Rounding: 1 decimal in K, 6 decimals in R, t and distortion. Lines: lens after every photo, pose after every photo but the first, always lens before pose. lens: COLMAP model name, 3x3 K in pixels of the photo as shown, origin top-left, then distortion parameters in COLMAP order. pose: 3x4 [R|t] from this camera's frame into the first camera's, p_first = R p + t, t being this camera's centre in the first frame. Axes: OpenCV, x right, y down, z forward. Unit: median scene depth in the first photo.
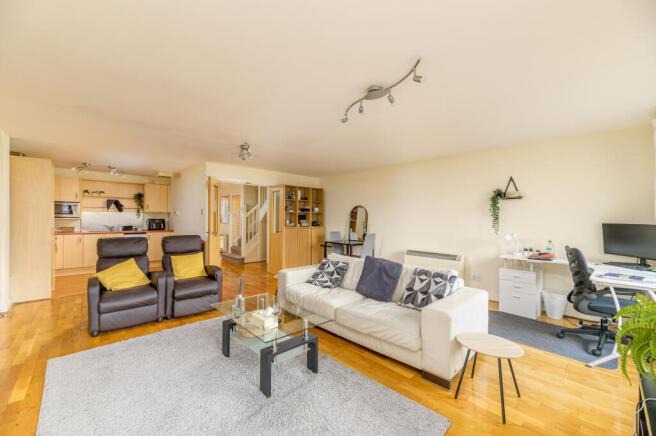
lens RADIAL K [[267.7, 0, 327.2], [0, 267.7, 209.8], [0, 0, 1]] dist [0.000929, 0.000112]
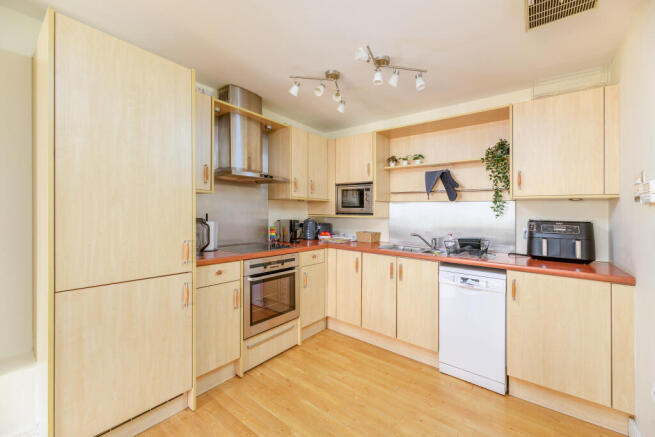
lens RADIAL K [[267.3, 0, 326.7], [0, 267.3, 210.3], [0, 0, 1]] dist [0.000929, 0.000112]
pose [[0.135179, -0.003002, -0.990817, -0.410911], [0.028362, 0.999597, 0.000841, 0.016120], [0.990415, -0.028215, 0.135210, 0.756206]]
